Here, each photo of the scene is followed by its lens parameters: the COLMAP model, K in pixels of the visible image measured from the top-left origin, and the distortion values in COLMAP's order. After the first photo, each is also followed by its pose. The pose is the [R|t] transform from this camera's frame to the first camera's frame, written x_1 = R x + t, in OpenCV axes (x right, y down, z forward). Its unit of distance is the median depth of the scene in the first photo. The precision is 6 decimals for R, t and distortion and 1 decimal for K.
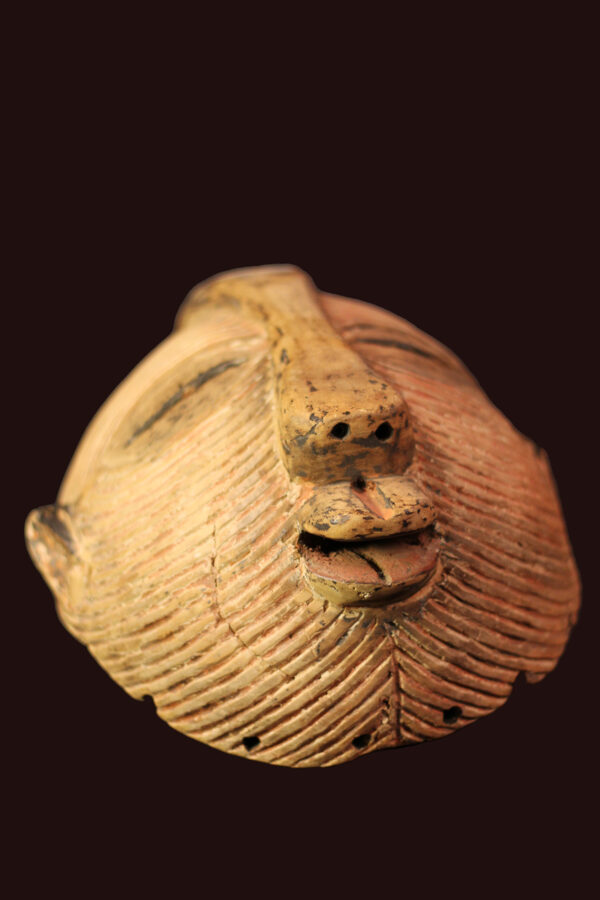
lens RADIAL K [[2115.3, 0, 300.0], [0, 2115.3, 450.0], [0, 0, 1]] dist [-0.066126, -0.102196]
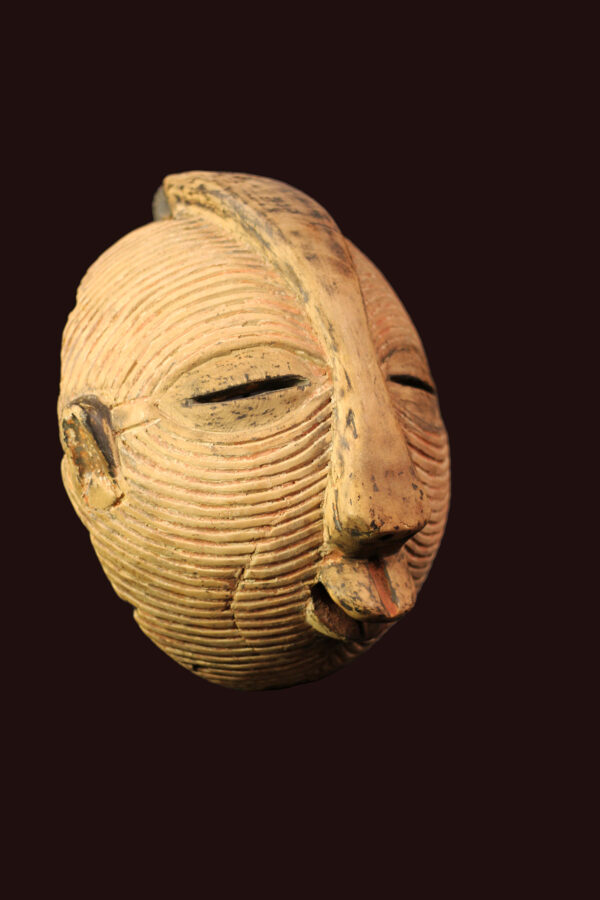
lens RADIAL K [[2115.3, 0, 300.0], [0, 2115.3, 450.0], [0, 0, 1]] dist [-0.066126, -0.102196]
pose [[0.830812, 0.189522, 0.523290, -0.685082], [-0.476791, 0.727379, 0.493549, -0.636921], [-0.287092, -0.659547, 0.694677, 0.162131]]
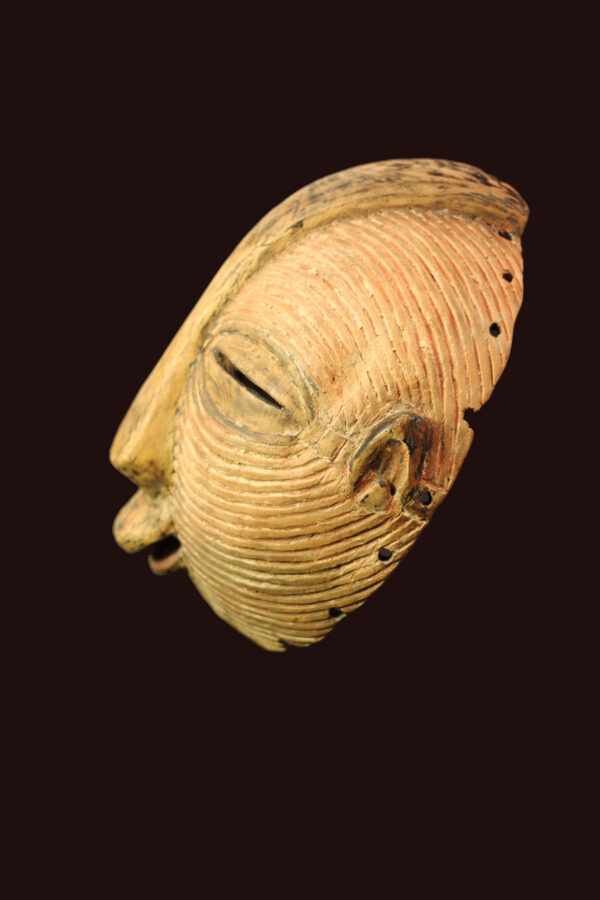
lens RADIAL K [[2115.3, 0, 300.0], [0, 2115.3, 450.0], [0, 0, 1]] dist [-0.066126, -0.102196]
pose [[0.069263, 0.506750, -0.859306, 1.194415], [0.451851, 0.752016, 0.479900, -0.614999], [0.889401, -0.421517, -0.176888, 1.329250]]
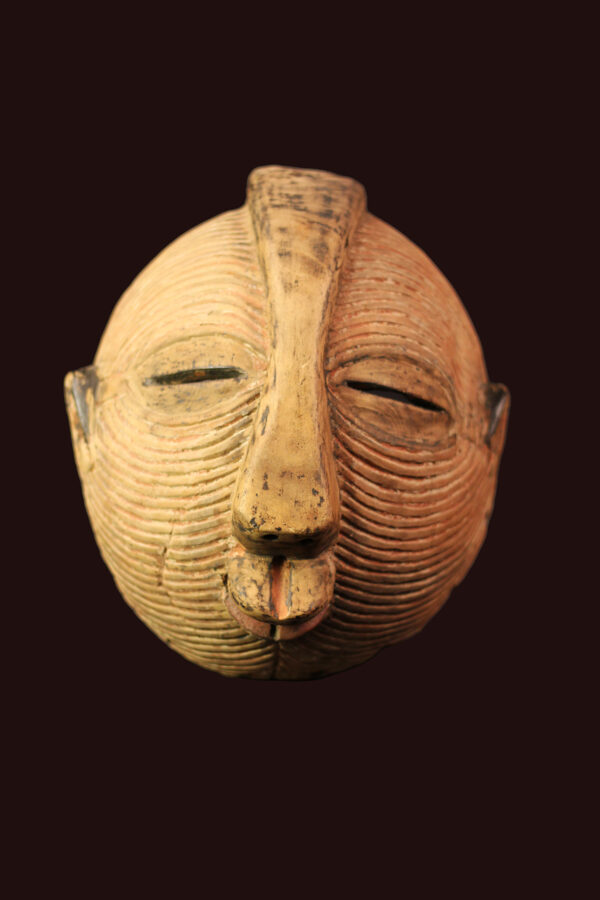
lens RADIAL K [[2115.3, 0, 300.0], [0, 2115.3, 450.0], [0, 0, 1]] dist [-0.066126, -0.102196]
pose [[0.946895, 0.320791, -0.021985, 0.045674], [-0.215586, 0.684108, 0.696792, -0.910169], [0.238565, -0.655049, 0.716936, 0.128981]]
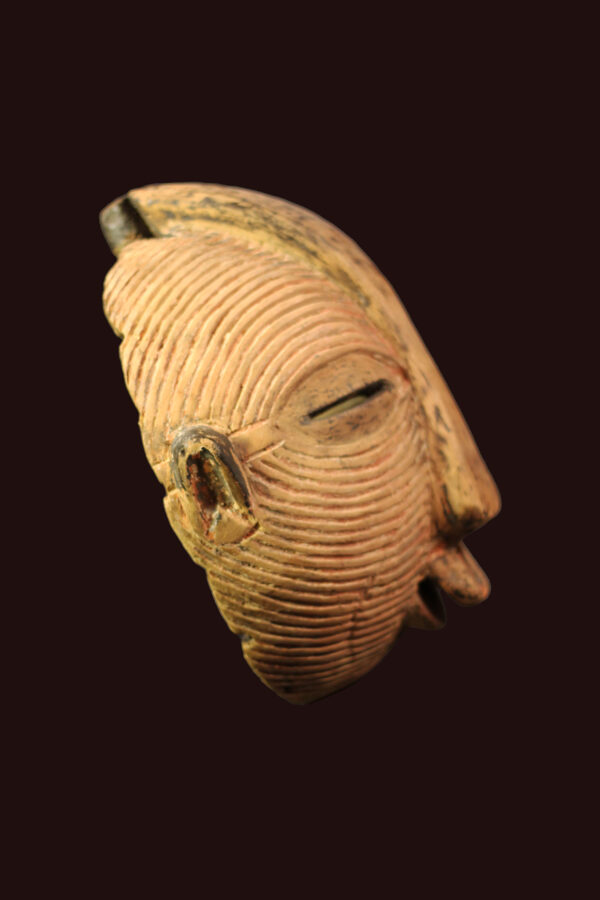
lens RADIAL K [[2115.3, 0, 300.0], [0, 2115.3, 450.0], [0, 0, 1]] dist [-0.066126, -0.102196]
pose [[0.351891, 0.091947, 0.931514, -1.234366], [-0.579371, 0.803020, 0.139601, -0.159858], [-0.735188, -0.588817, 0.335847, 0.653038]]
